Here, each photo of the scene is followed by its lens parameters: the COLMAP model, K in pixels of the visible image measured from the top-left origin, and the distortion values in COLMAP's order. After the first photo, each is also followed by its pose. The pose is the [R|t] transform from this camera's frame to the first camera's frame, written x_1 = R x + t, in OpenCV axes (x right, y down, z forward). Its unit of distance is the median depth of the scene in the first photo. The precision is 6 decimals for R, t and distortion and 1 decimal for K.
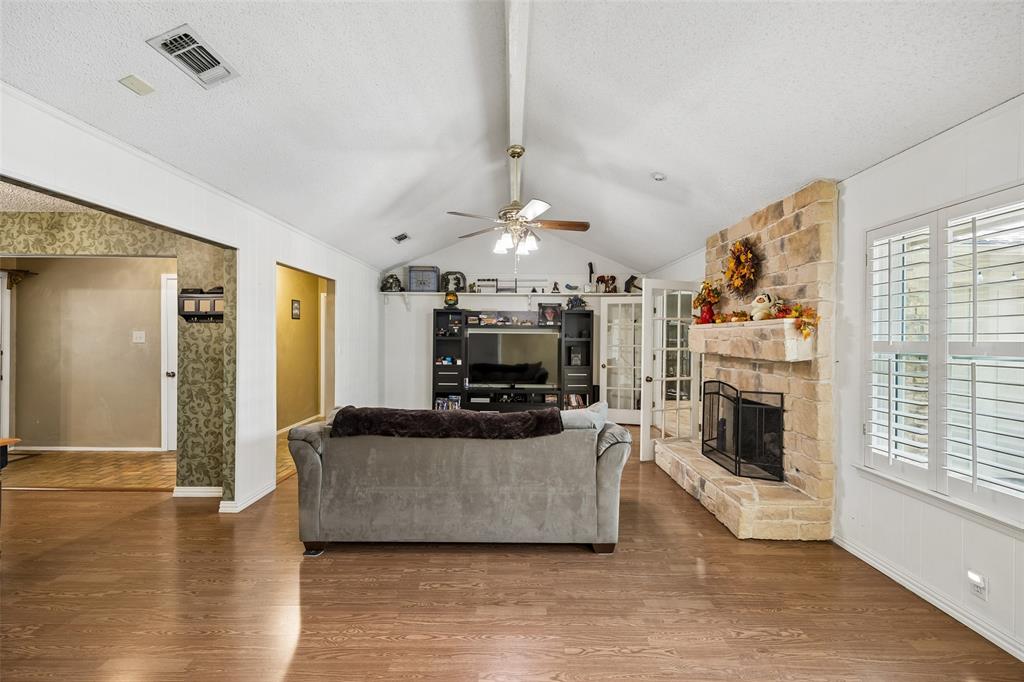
lens RADIAL K [[399.7, 0, 513.3], [0, 399.7, 339.5], [0, 0, 1]] dist [0.001873, -0.000444]
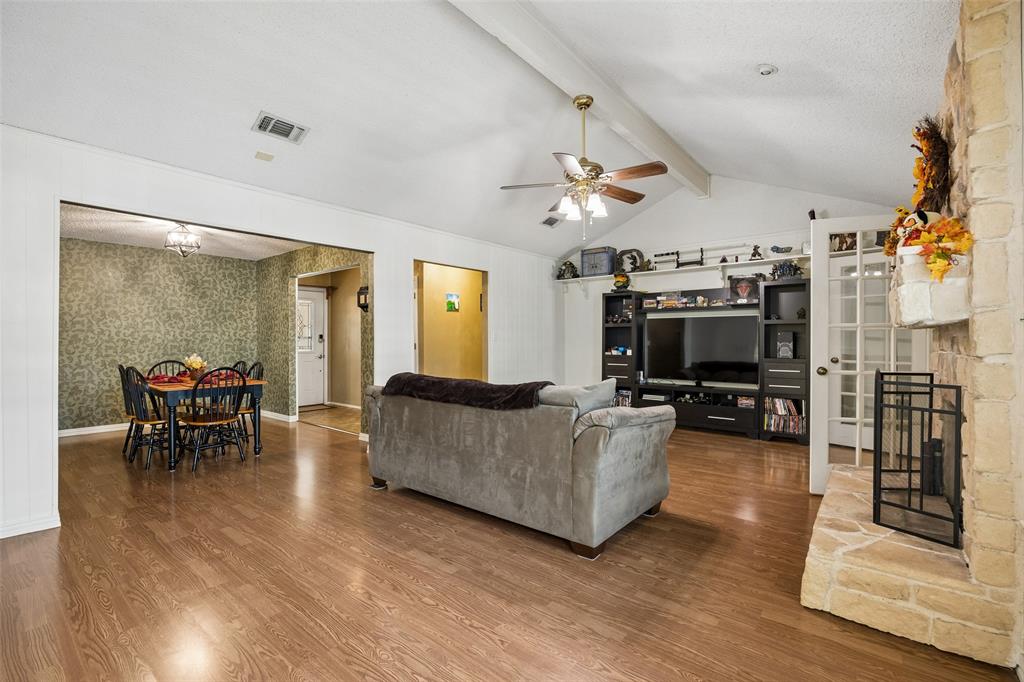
lens RADIAL K [[458.6, 0, 520.8], [0, 458.6, 343.4], [0, 0, 1]] dist [-0.013308, 0.001246]
pose [[0.774232, -0.006240, -0.632871, 0.676166], [0.006031, 0.999979, -0.002482, 0.082271], [0.632873, -0.001895, 0.774254, 0.161516]]
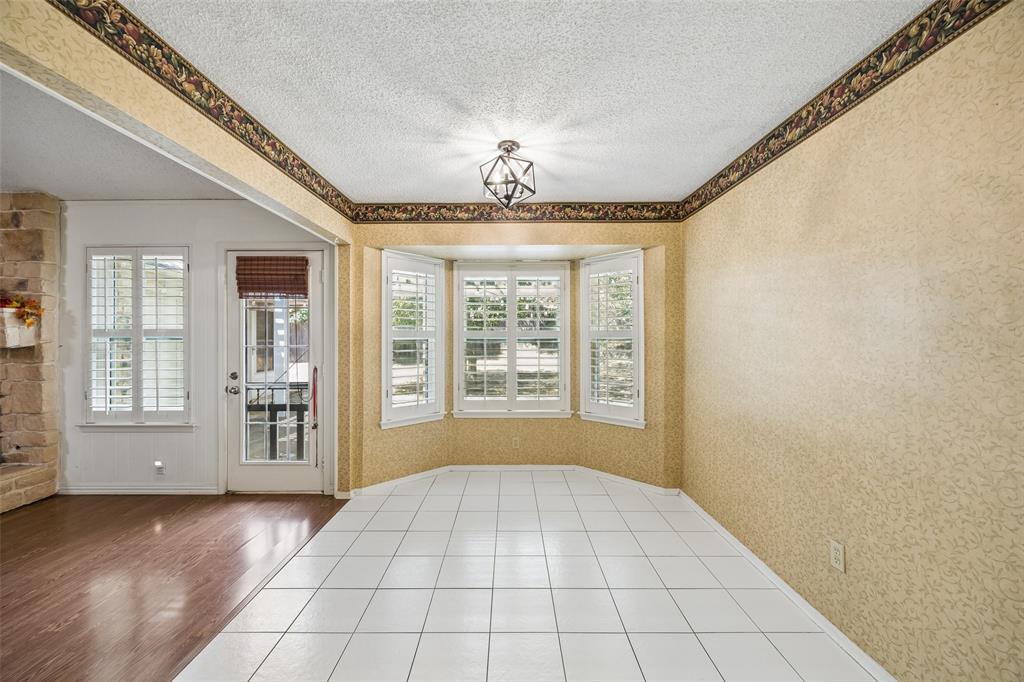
lens RADIAL K [[399.7, 0, 511.1], [0, 399.7, 336.3], [0, 0, 1]] dist [0.001873, -0.000444]
pose [[0.008899, -0.003183, 0.999955, -0.401013], [0.006055, 0.999977, 0.003130, 0.029662], [-0.999942, 0.006027, 0.008918, -0.387469]]
